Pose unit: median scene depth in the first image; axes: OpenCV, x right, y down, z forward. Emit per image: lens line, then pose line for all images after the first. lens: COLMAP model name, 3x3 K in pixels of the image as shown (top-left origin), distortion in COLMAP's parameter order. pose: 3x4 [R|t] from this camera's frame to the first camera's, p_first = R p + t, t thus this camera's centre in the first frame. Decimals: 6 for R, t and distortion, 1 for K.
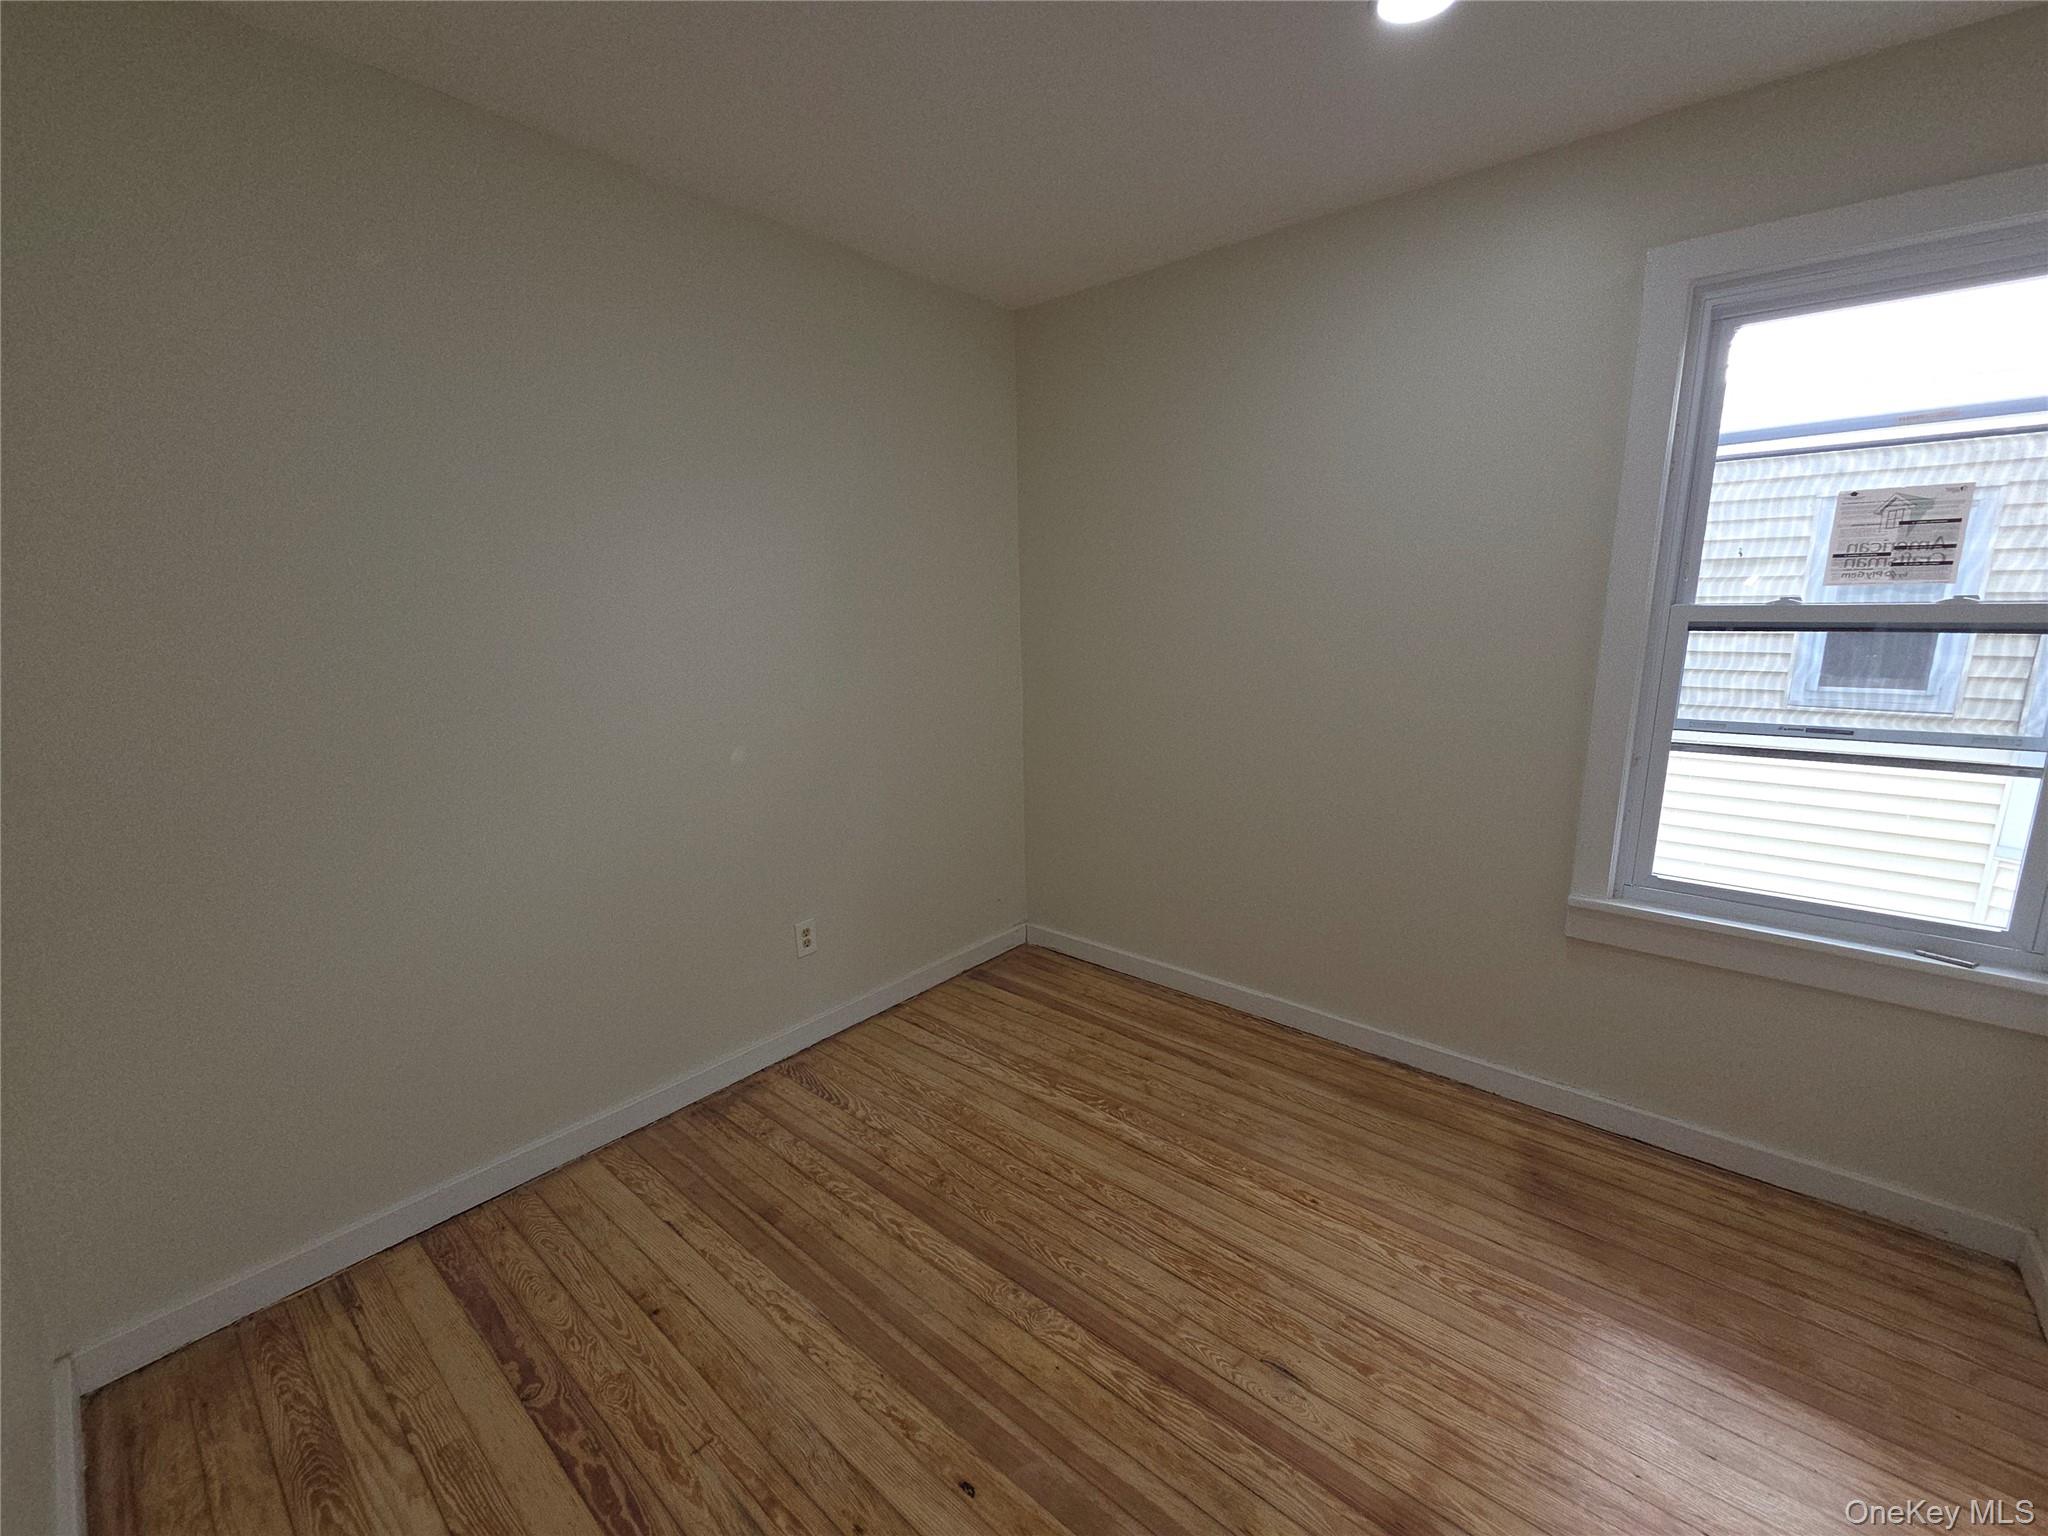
lens RADIAL K [[839.1, 0, 1024.6], [0, 839.1, 767.8], [0, 0, 1]] dist [0.007894, -0.000491]
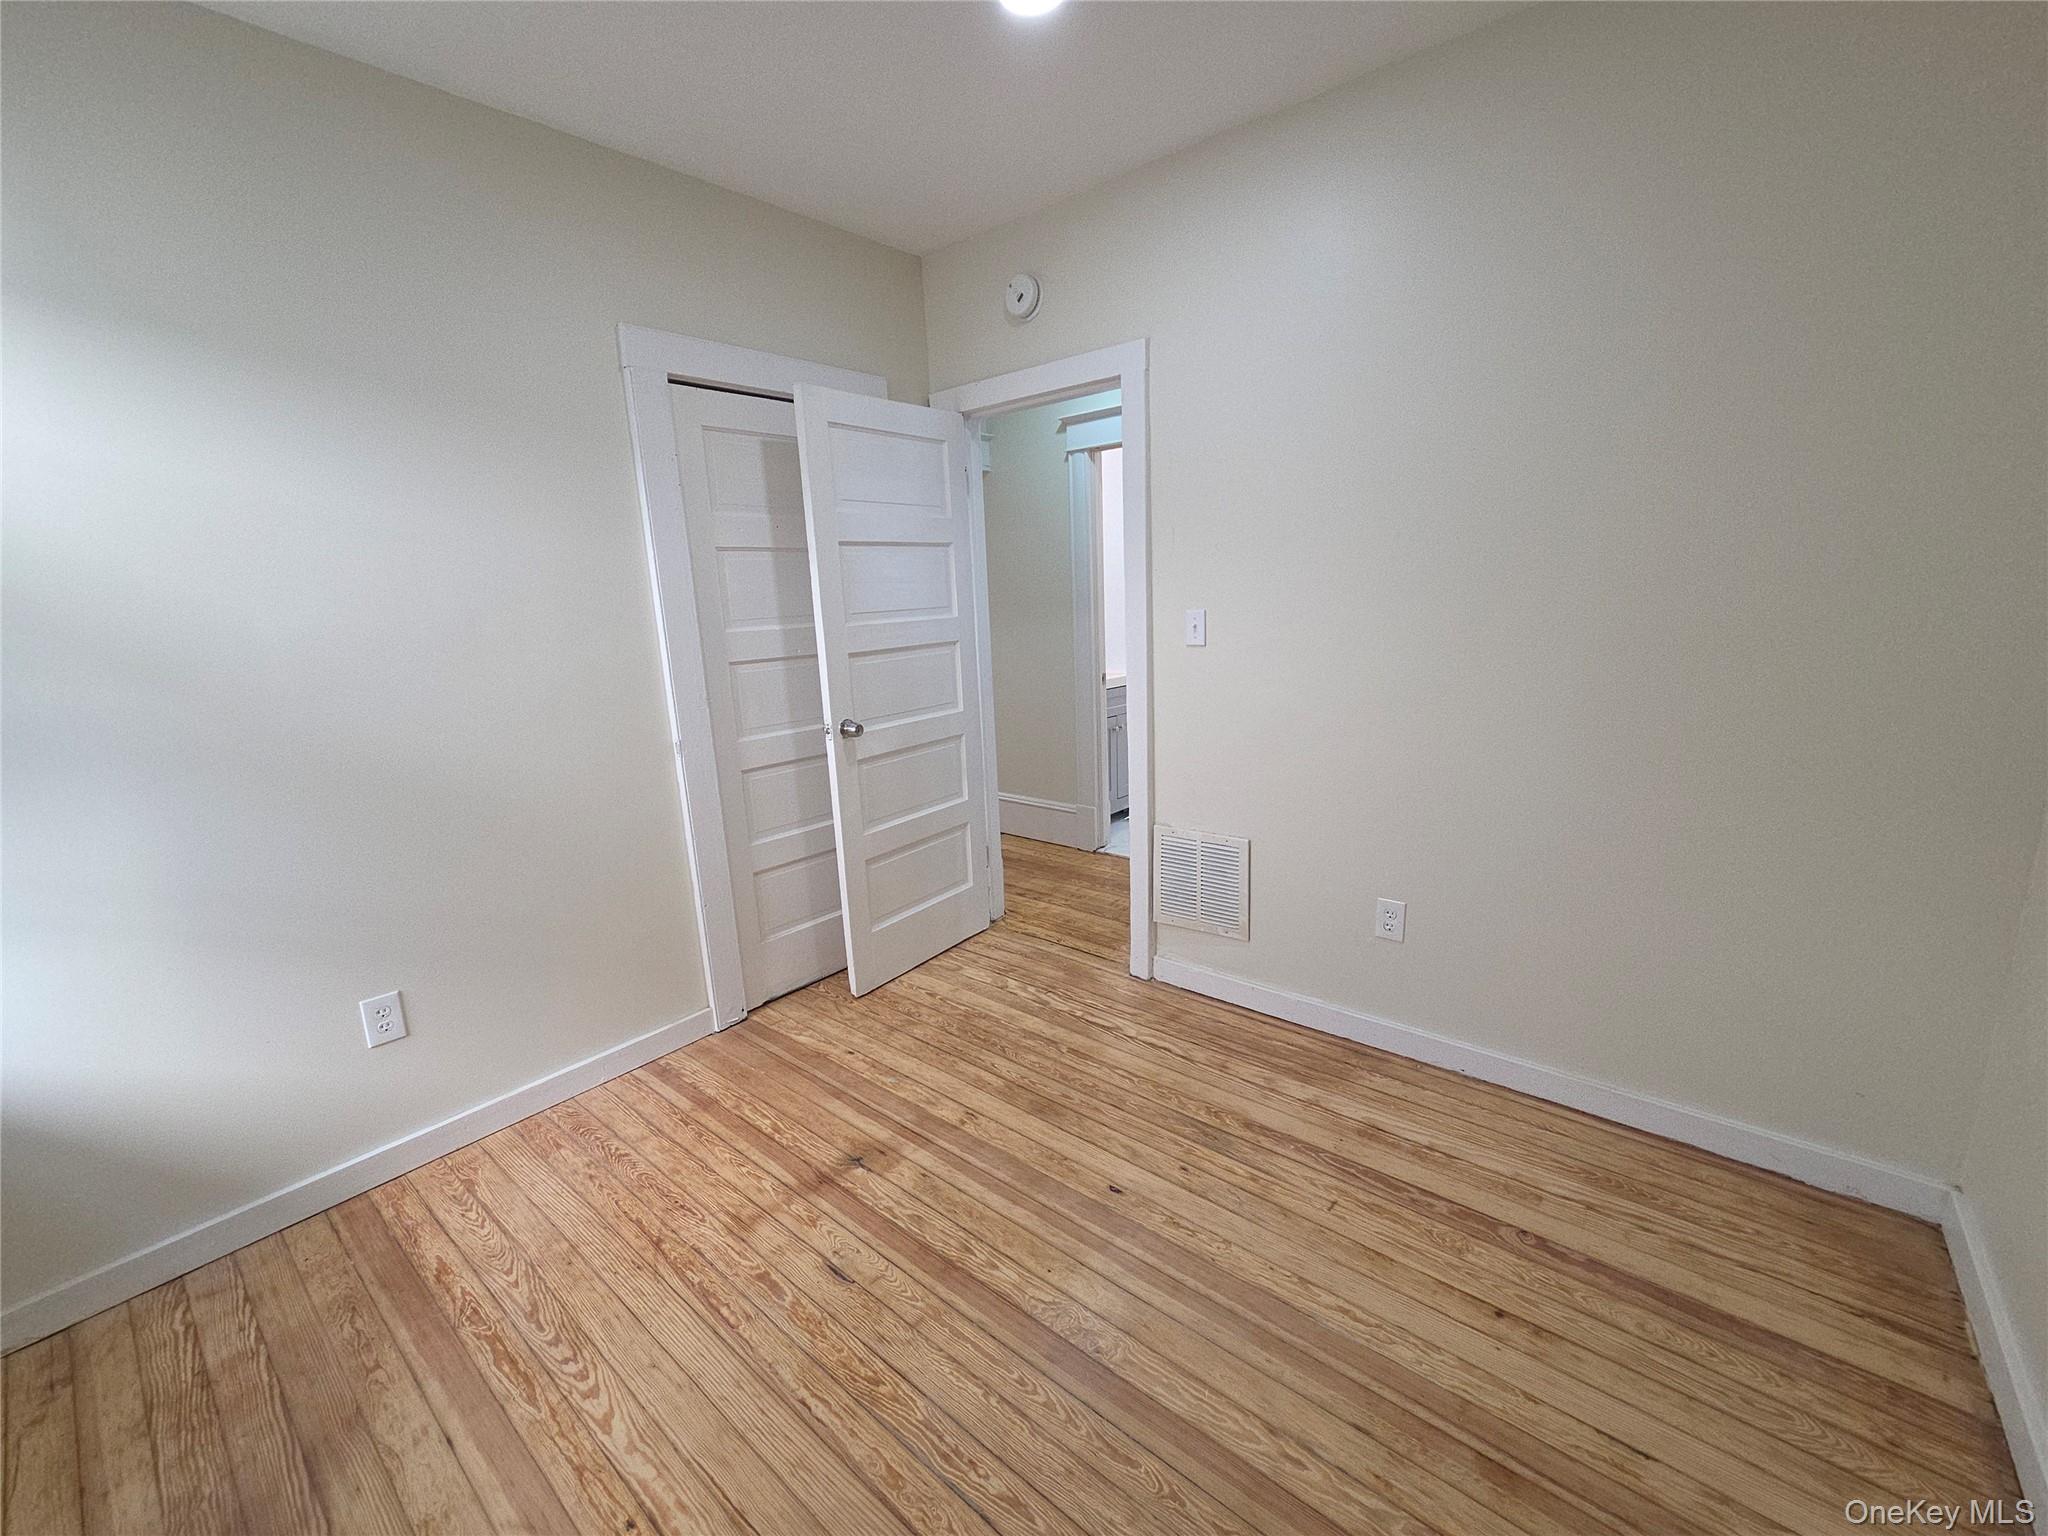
lens RADIAL K [[839.1, 0, 1024.8], [0, 839.1, 762.9], [0, 0, 1]] dist [0.007894, -0.000491]
pose [[-0.998702, 0.050121, 0.009095, 0.027162], [0.049720, 0.920296, 0.388050, -0.273626], [0.011079, 0.387998, -0.921594, 1.660709]]
